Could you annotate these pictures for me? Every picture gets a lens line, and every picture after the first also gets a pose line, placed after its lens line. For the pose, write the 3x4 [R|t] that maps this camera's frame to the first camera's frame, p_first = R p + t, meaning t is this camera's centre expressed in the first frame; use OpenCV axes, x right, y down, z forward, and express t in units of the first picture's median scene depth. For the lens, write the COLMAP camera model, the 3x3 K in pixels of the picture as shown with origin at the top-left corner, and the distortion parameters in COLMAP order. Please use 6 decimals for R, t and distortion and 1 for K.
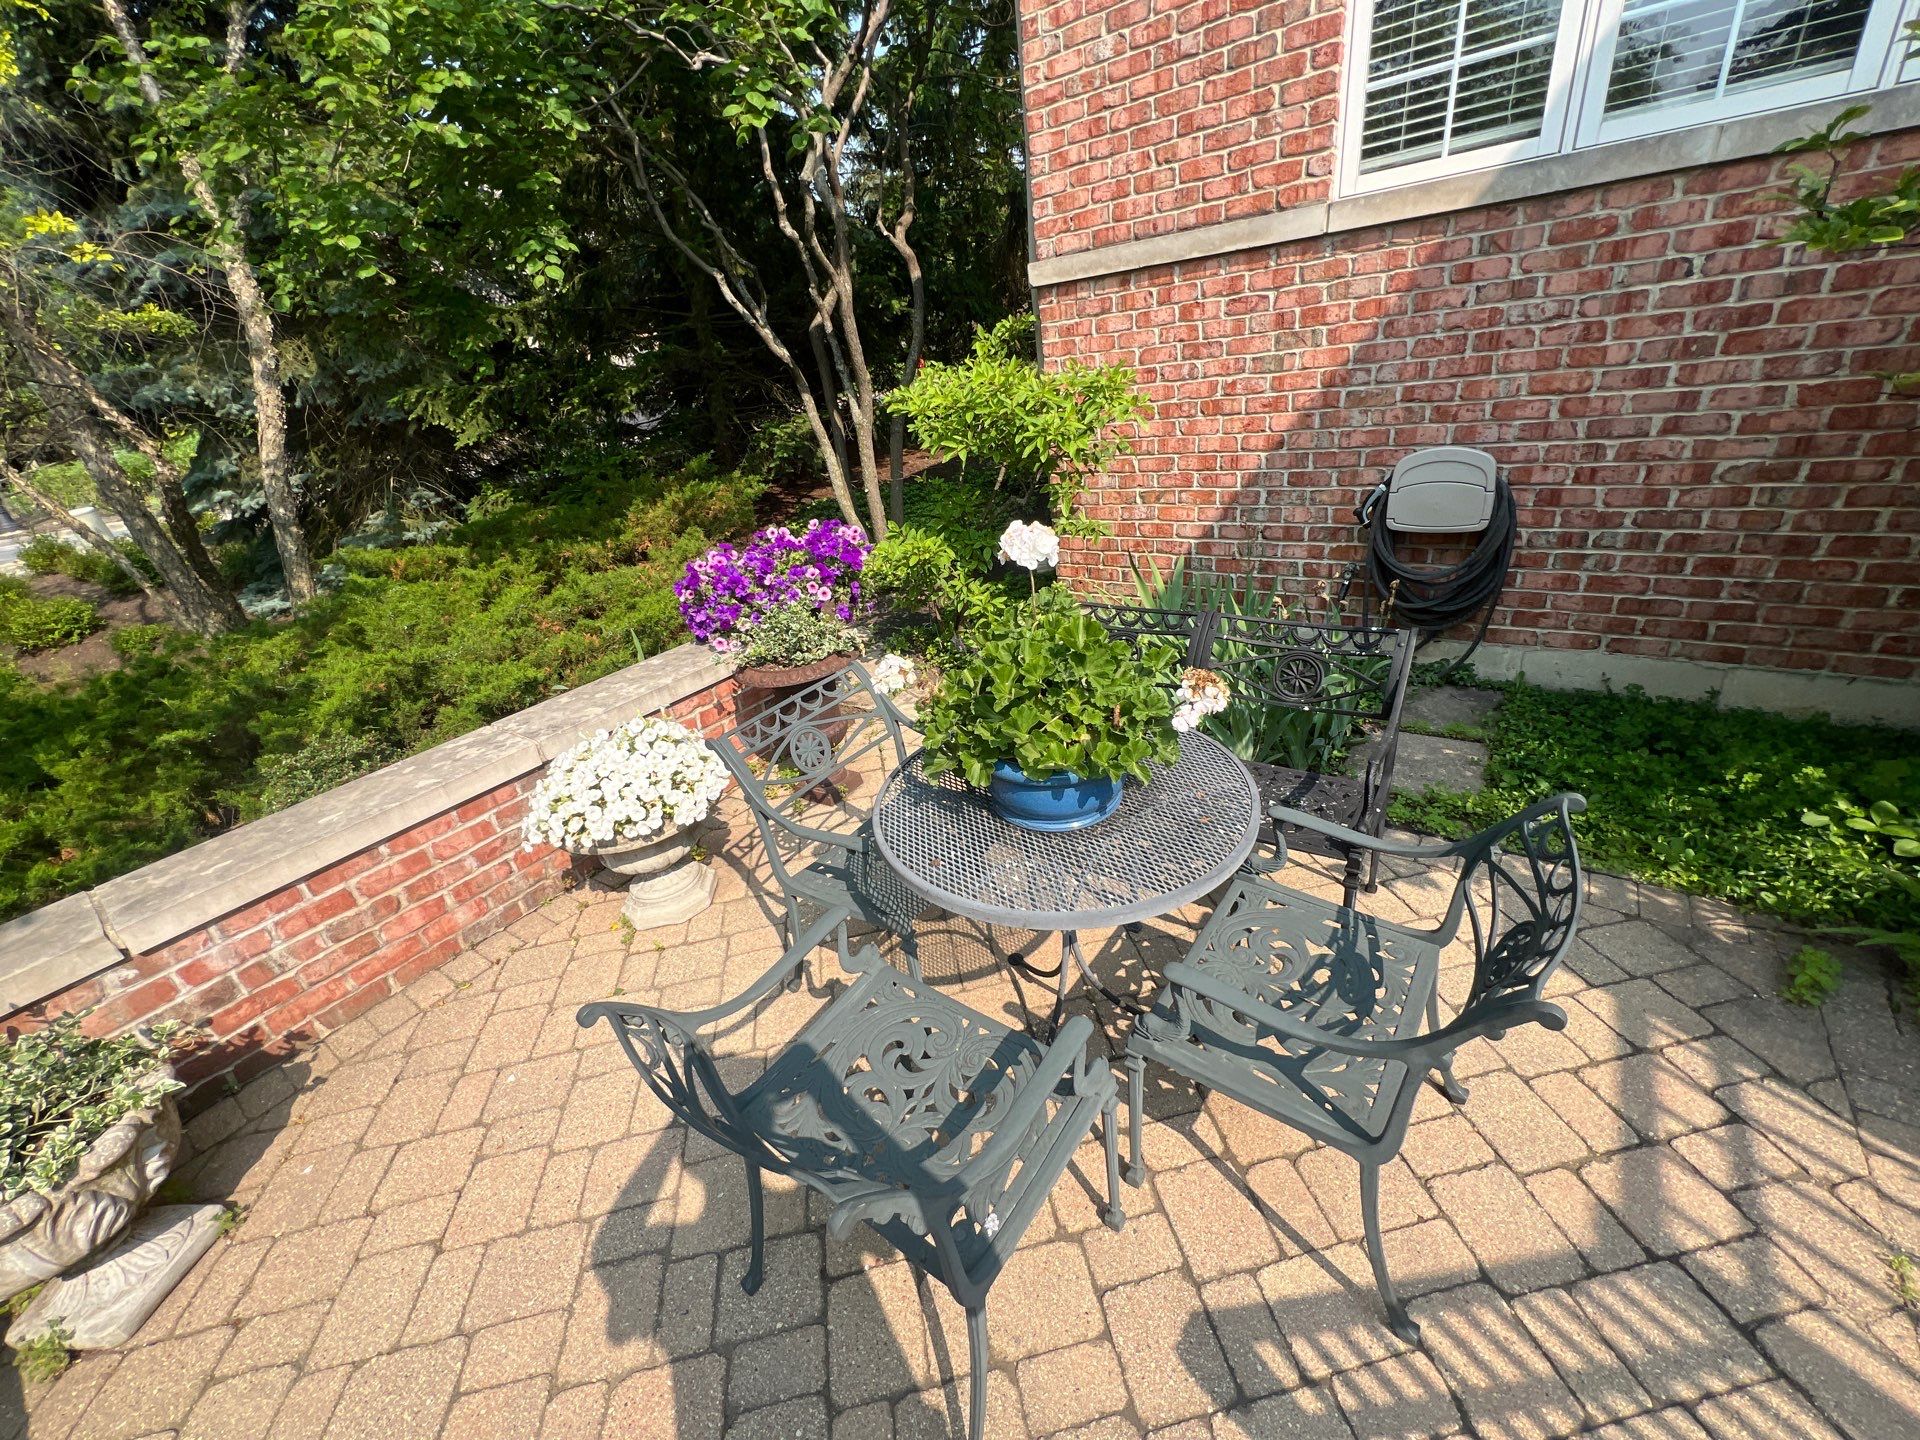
lens RADIAL K [[764.1, 0, 954.6], [0, 764.1, 727.0], [0, 0, 1]] dist [-0.000243, 0.000082]
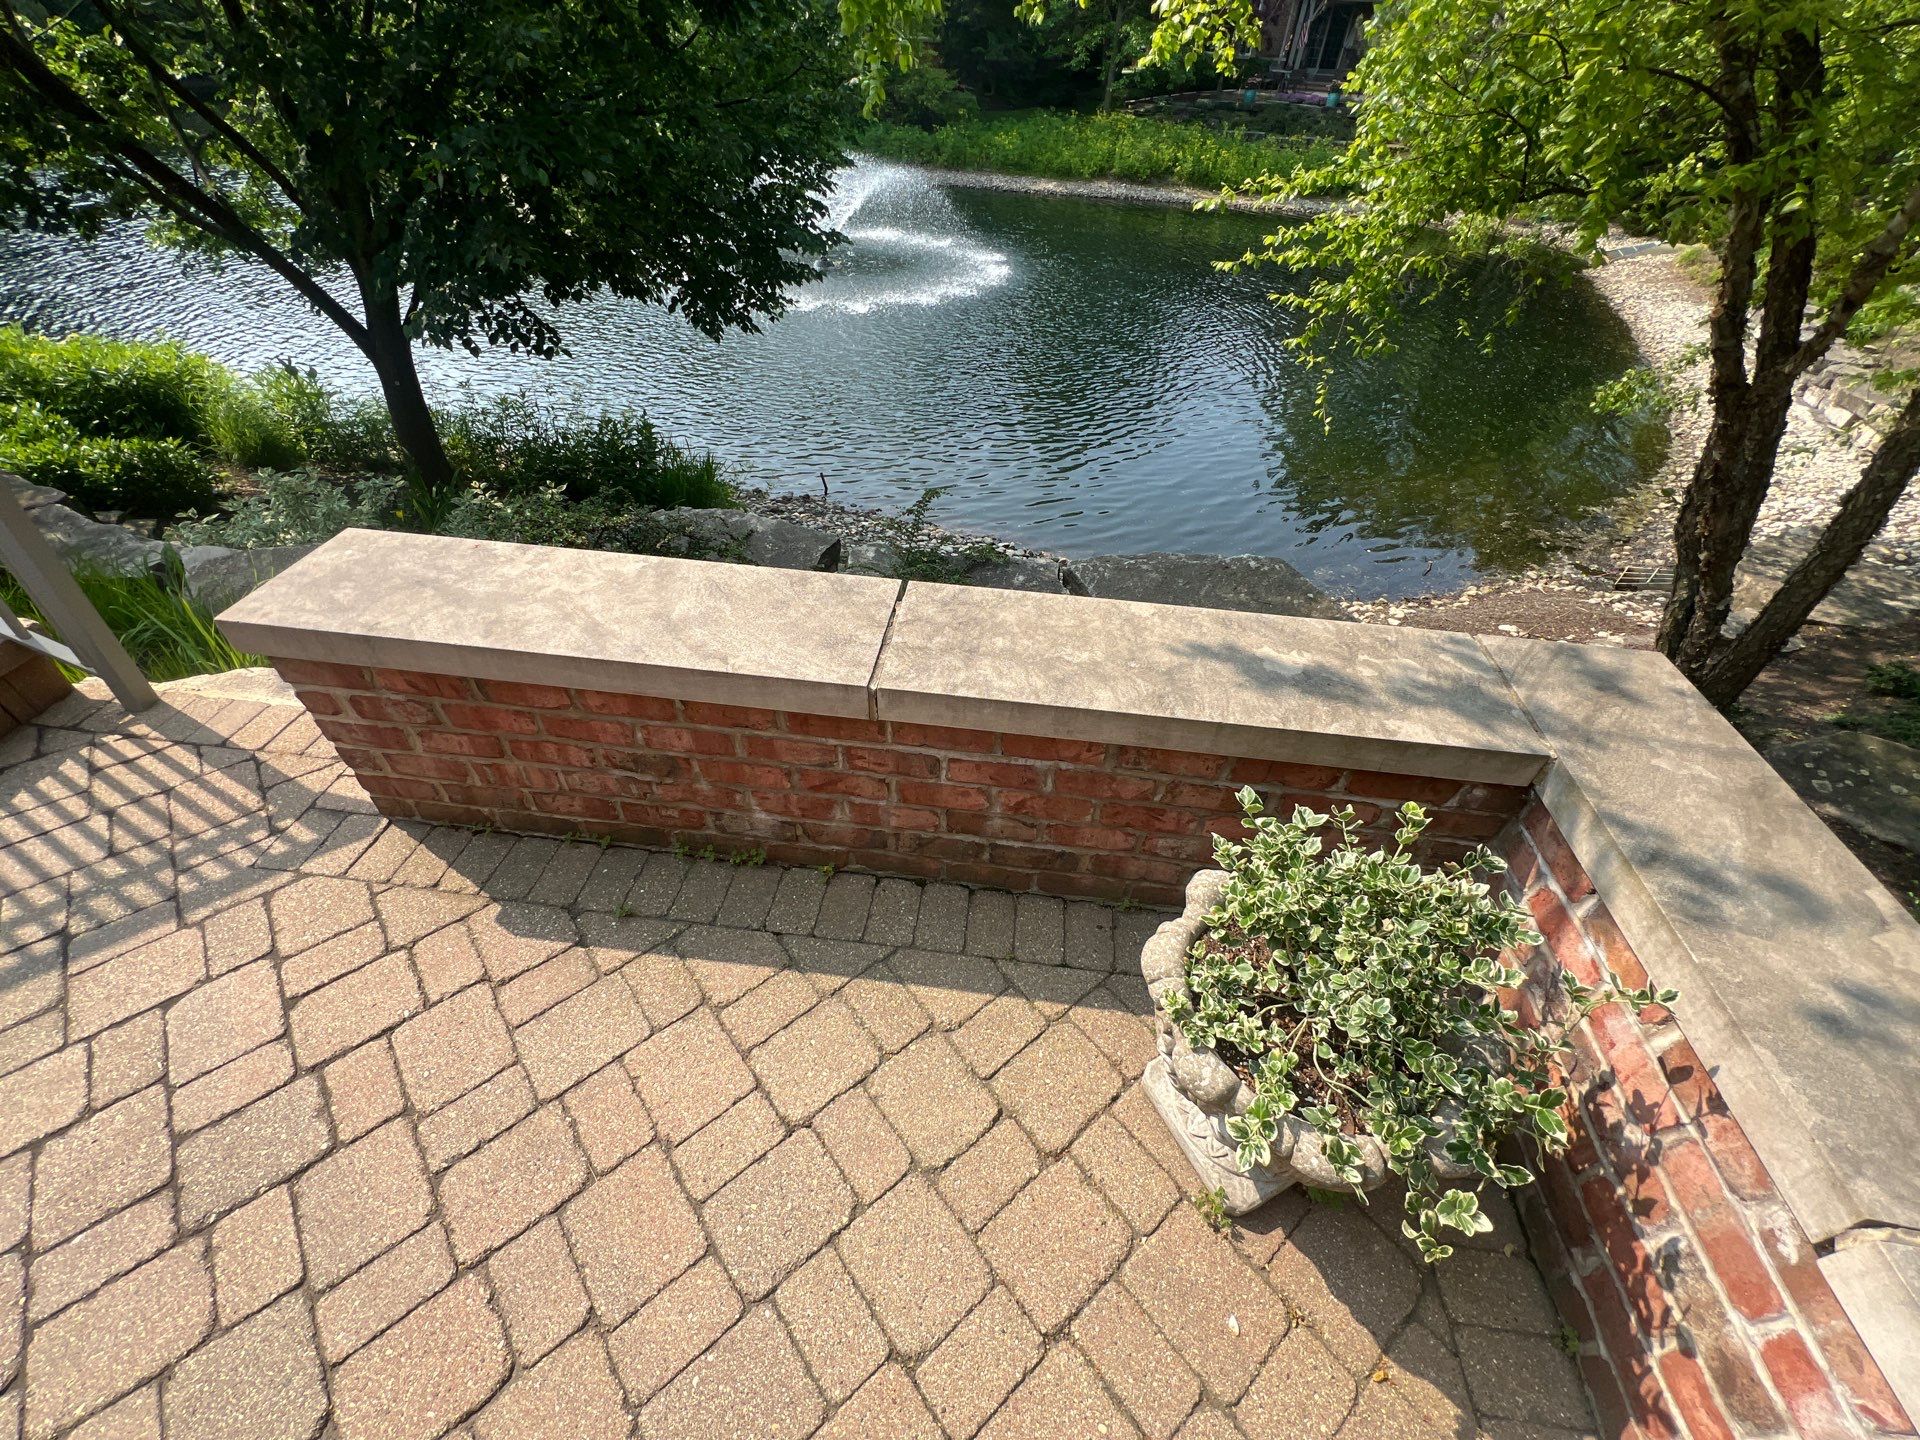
lens RADIAL K [[766.1, 0, 957.6], [0, 766.1, 723.6], [0, 0, 1]] dist [-0.000553, -0.000299]
pose [[-0.868691, 0.393056, -0.301469, -0.466546], [-0.154336, 0.363538, 0.918706, -0.102059], [0.470699, 0.844598, -0.255140, 0.455067]]
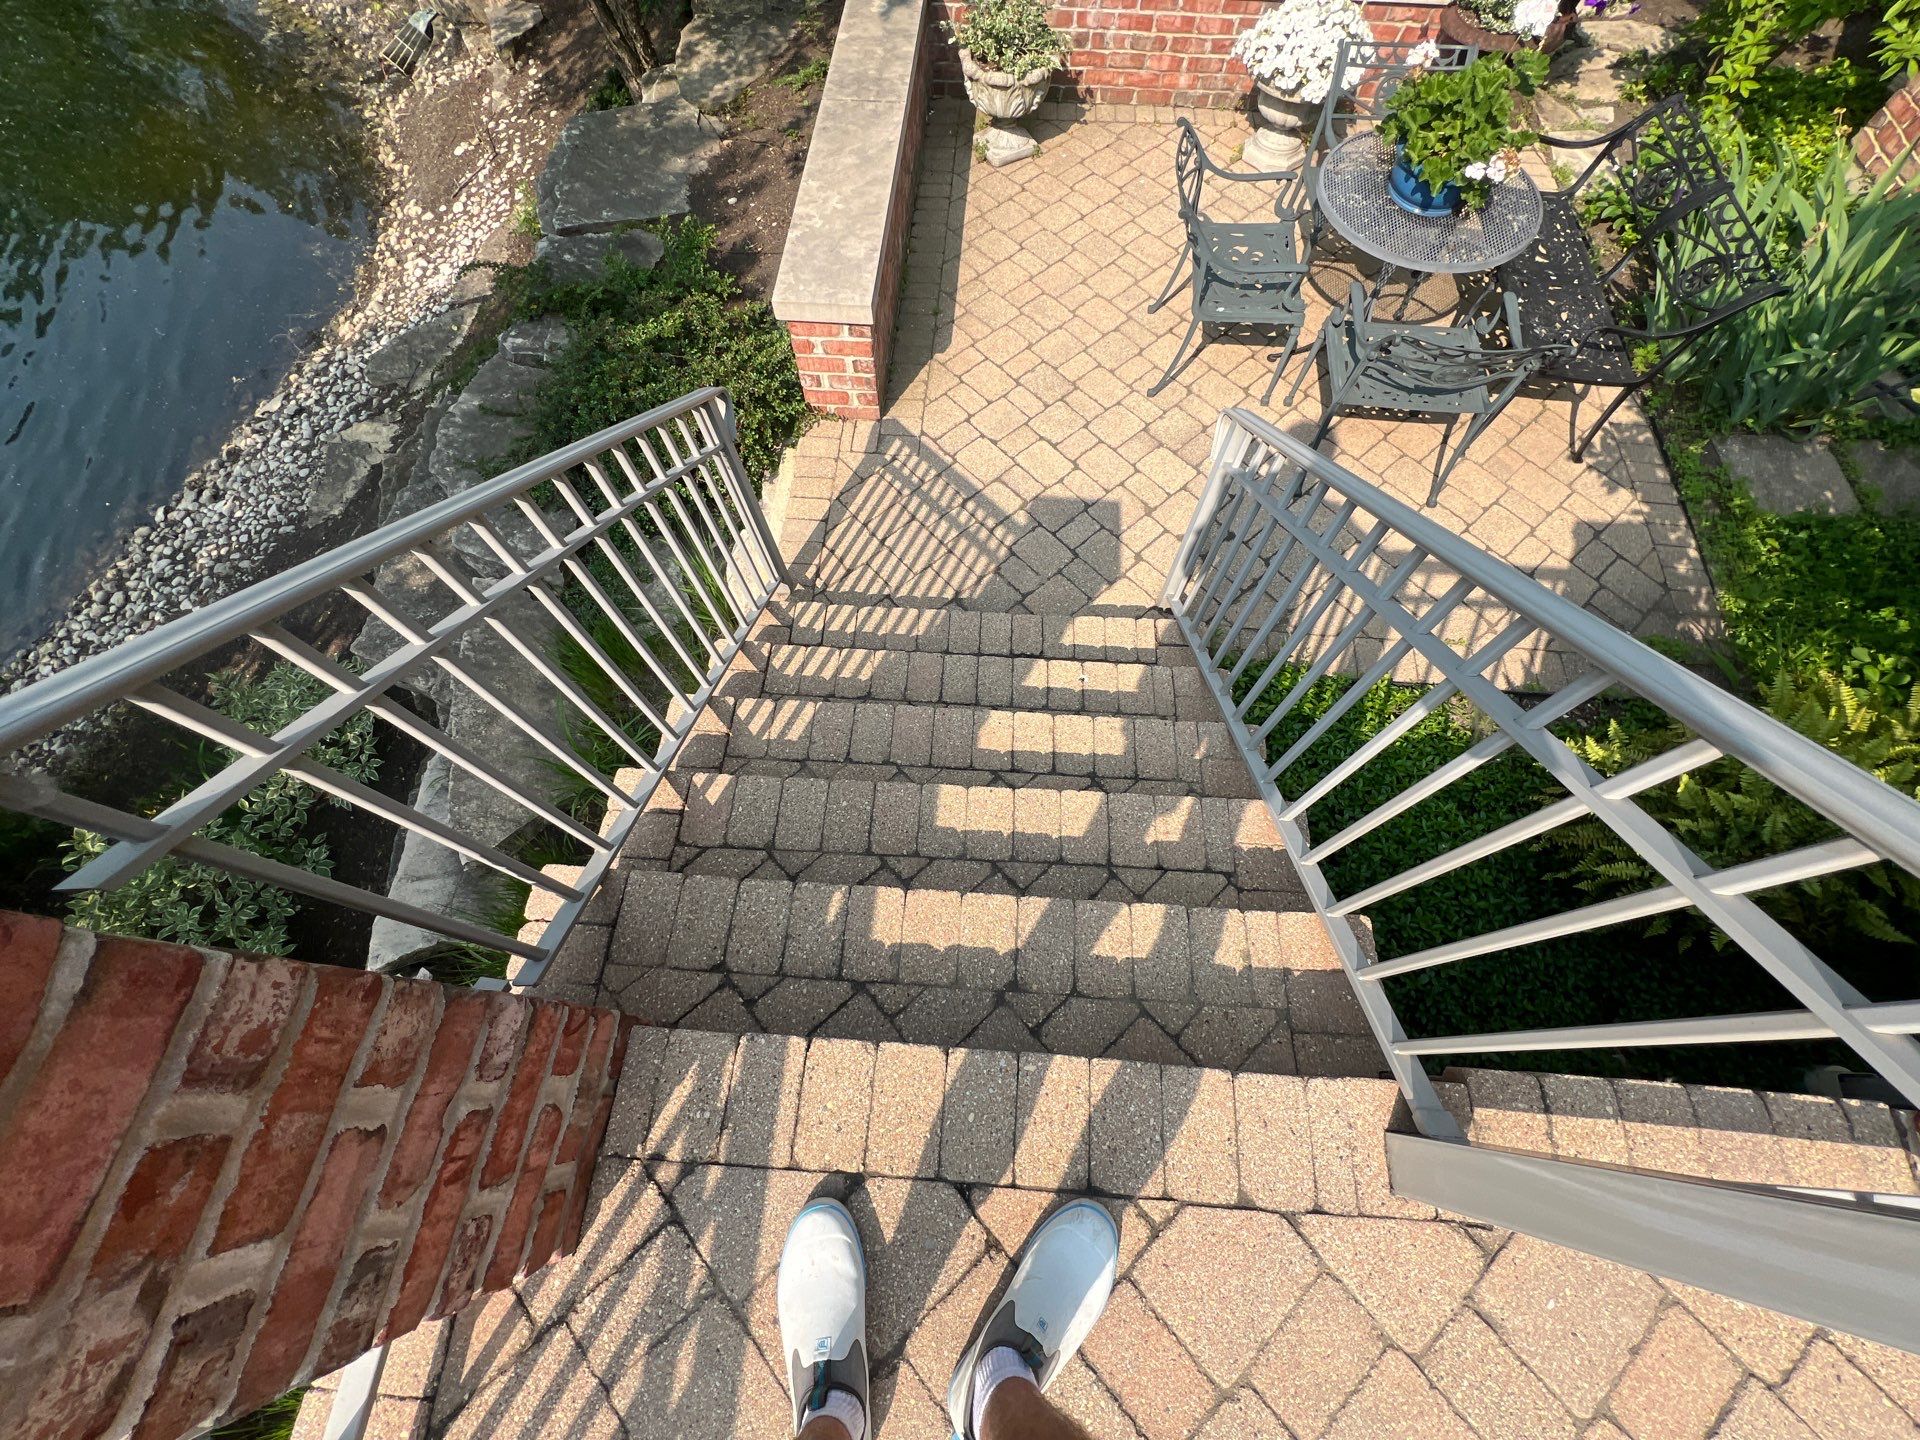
lens RADIAL K [[766.1, 0, 957.6], [0, 766.1, 723.6], [0, 0, 1]] dist [-0.000553, -0.000299]
pose [[0.521701, 0.821135, -0.231441, 0.598129], [-0.430406, 0.487560, 0.759629, -0.115494], [0.736600, -0.296685, 0.607782, -0.741996]]
